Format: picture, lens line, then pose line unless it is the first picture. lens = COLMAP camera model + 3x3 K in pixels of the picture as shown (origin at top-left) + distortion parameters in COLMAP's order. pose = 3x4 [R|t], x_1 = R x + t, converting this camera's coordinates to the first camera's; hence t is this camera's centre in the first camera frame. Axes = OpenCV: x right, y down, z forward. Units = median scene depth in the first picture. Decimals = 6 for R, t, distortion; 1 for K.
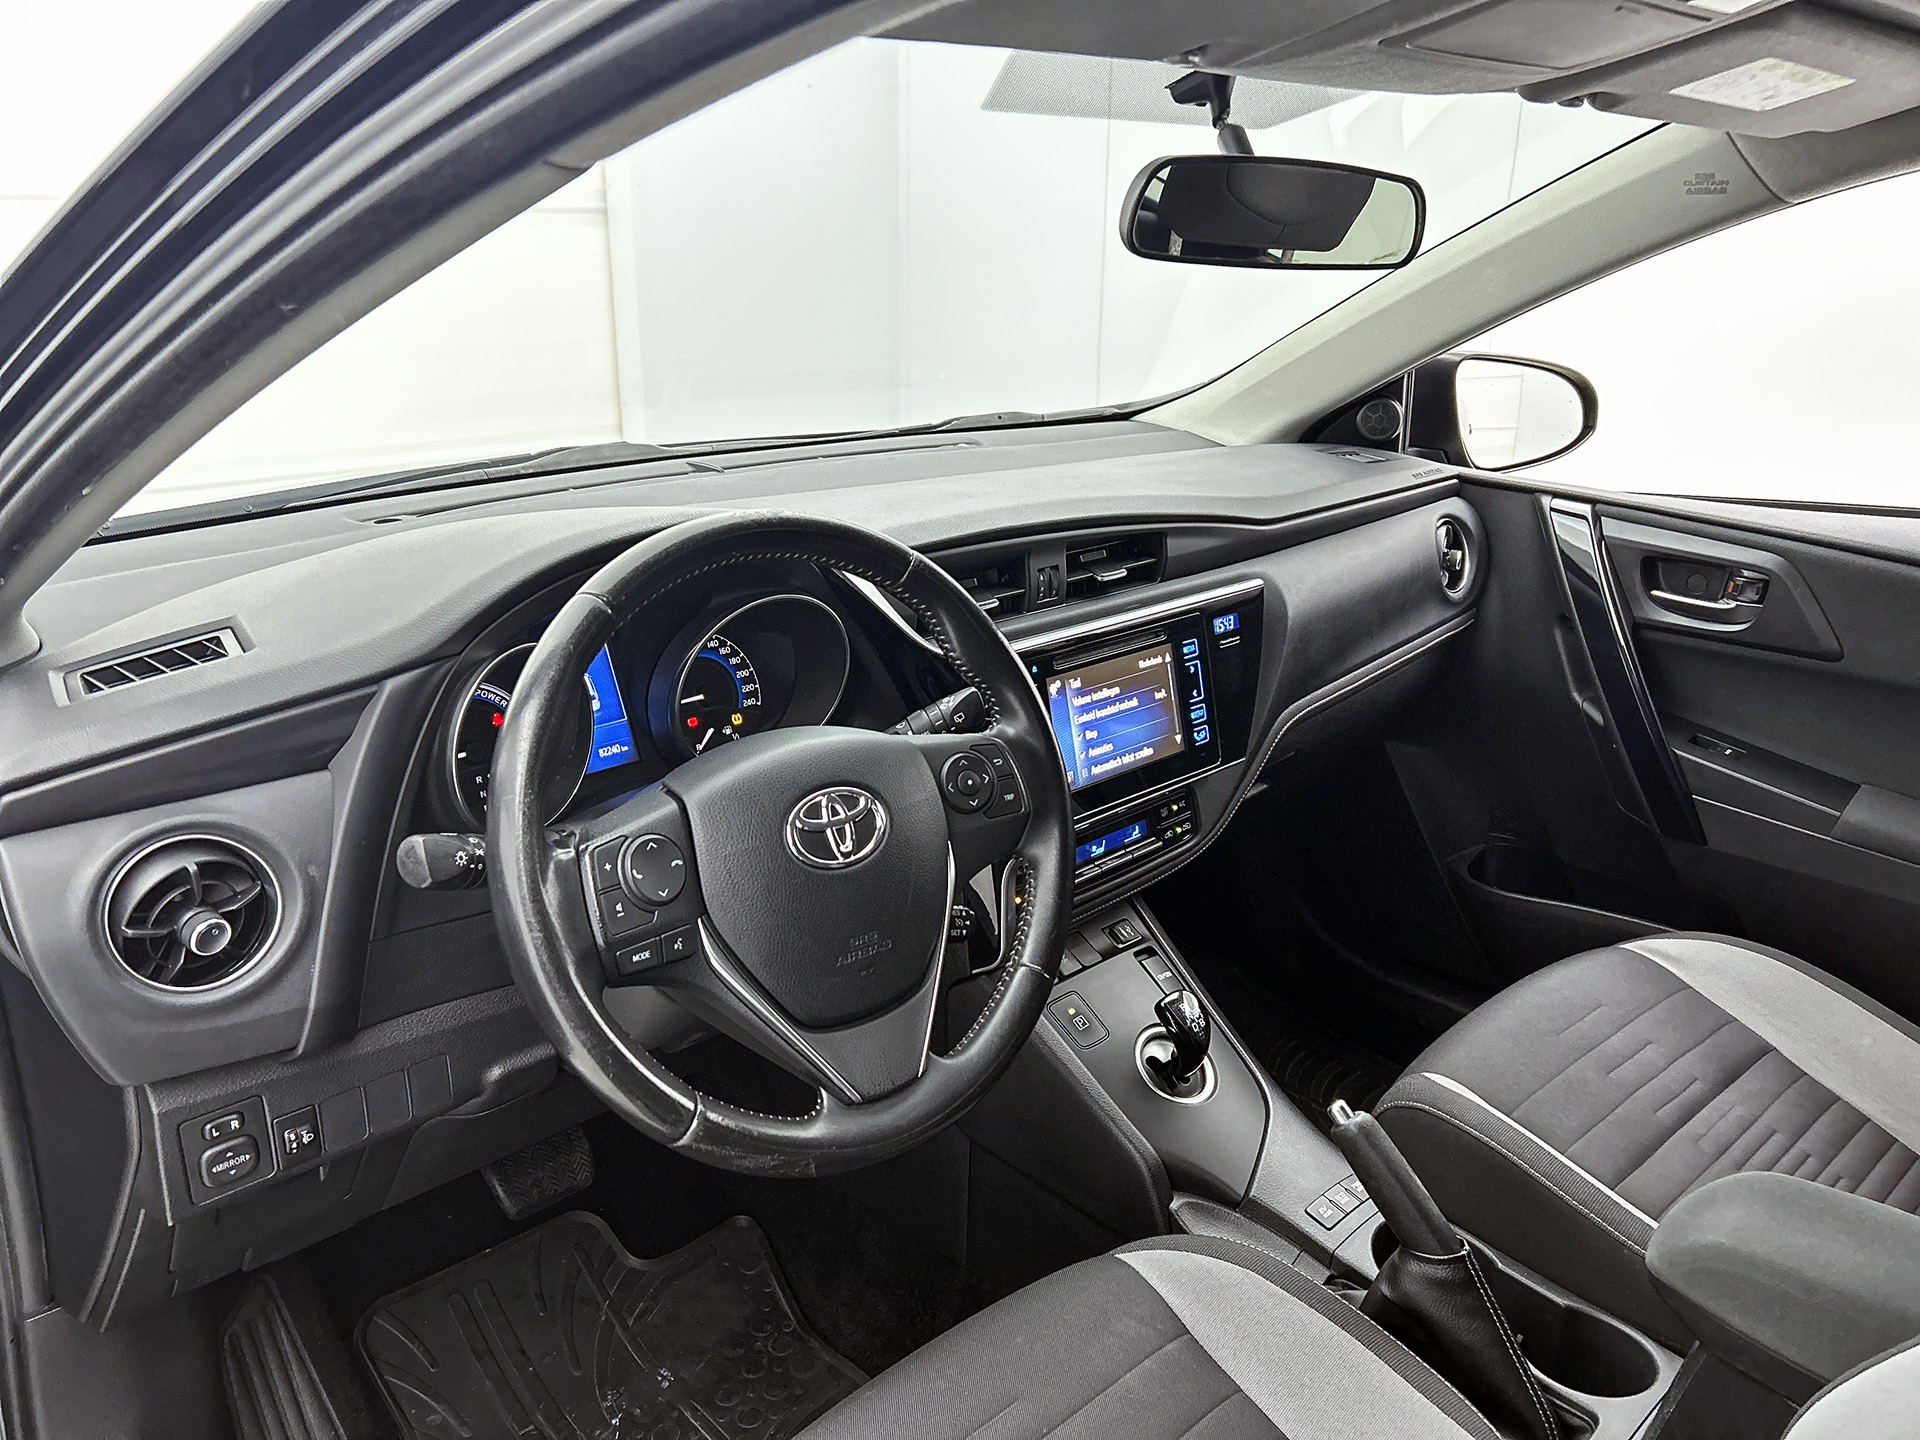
lens RADIAL K [[1464.5, 0, 954.5], [0, 1464.5, 716.4], [0, 0, 1]] dist [0.035363, -0.050518]
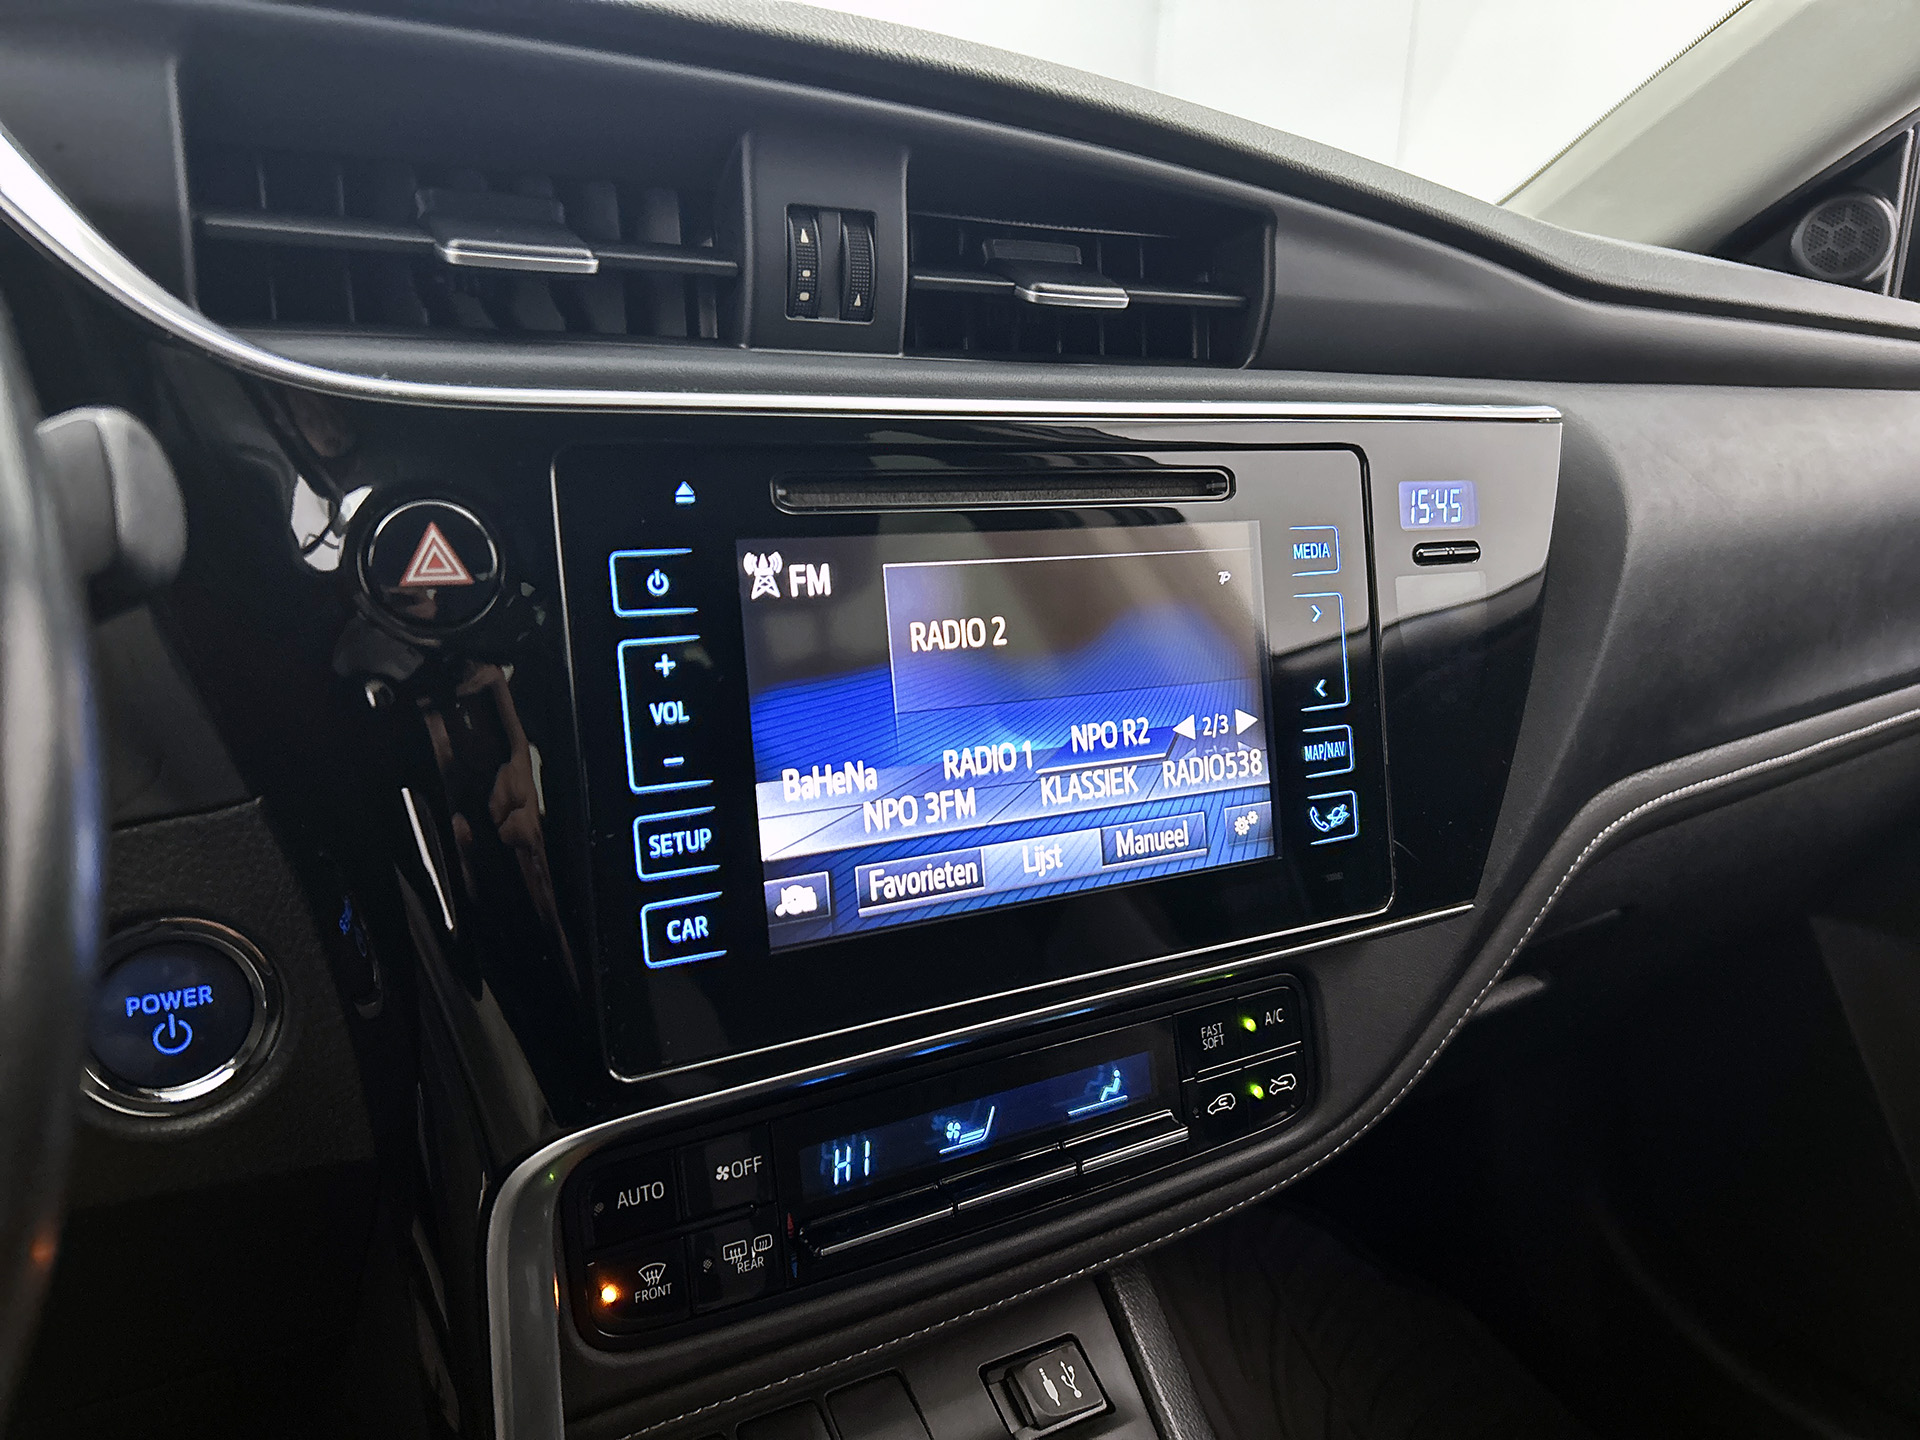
lens RADIAL K [[1464.5, 0, 950.3], [0, 1464.5, 712.6], [0, 0, 1]] dist [0.035363, -0.050518]
pose [[0.978280, 0.082976, -0.189955, 0.145053], [-0.099446, 0.991913, -0.078867, 0.024082], [0.181875, 0.096044, 0.978620, 0.658886]]
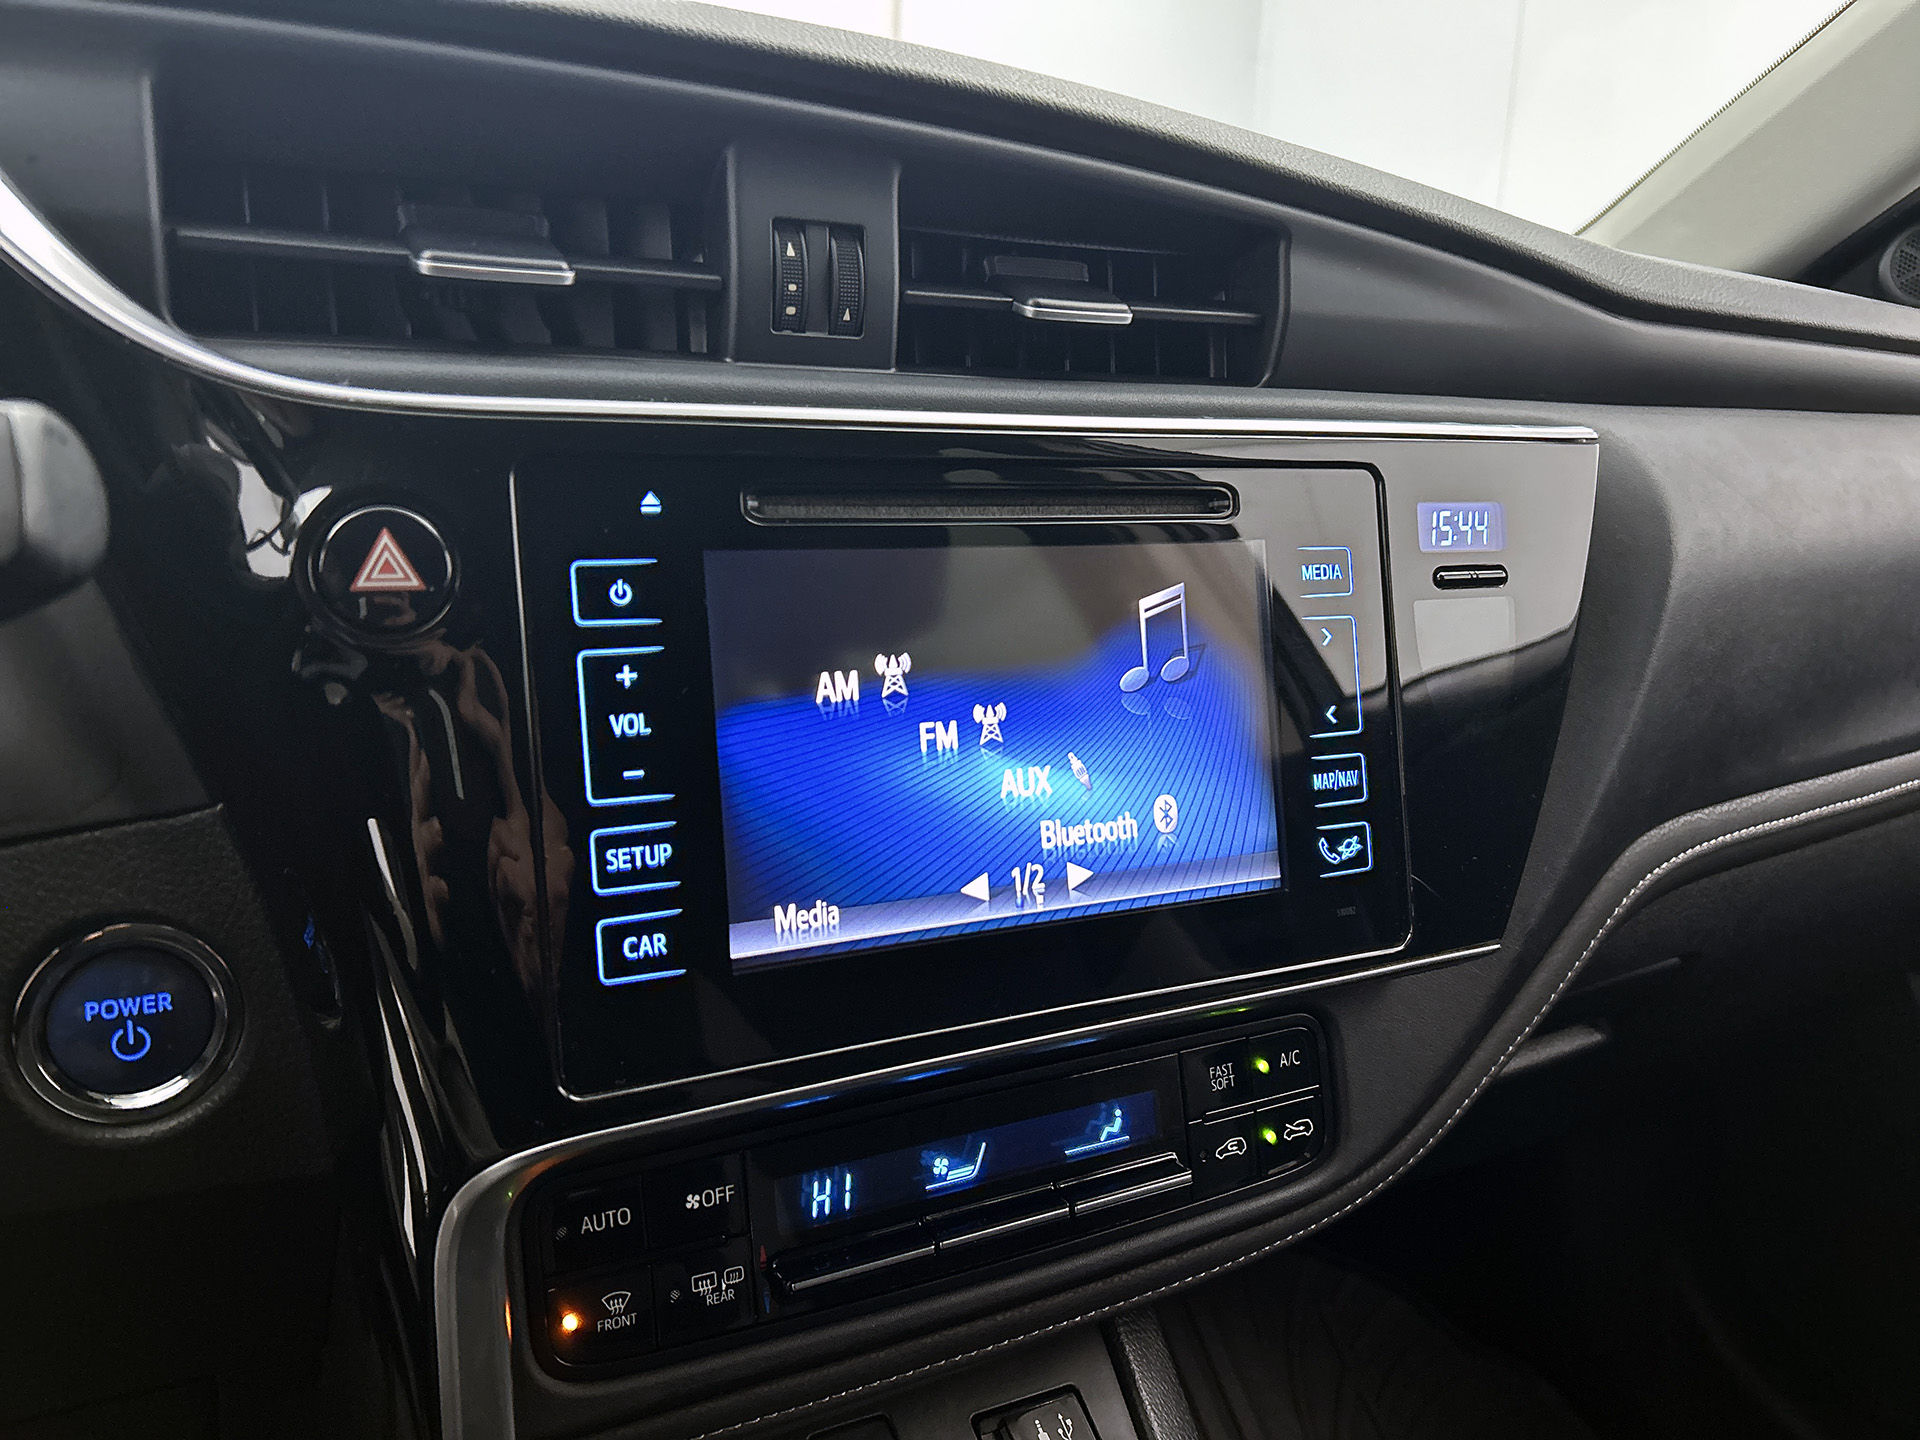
lens RADIAL K [[1464.5, 0, 957.9], [0, 1464.5, 715.7], [0, 0, 1]] dist [0.035363, -0.050518]
pose [[0.963148, 0.086592, -0.254653, 0.166427], [-0.115878, 0.987979, -0.102322, 0.026477], [0.242732, 0.128060, 0.961604, 0.671397]]
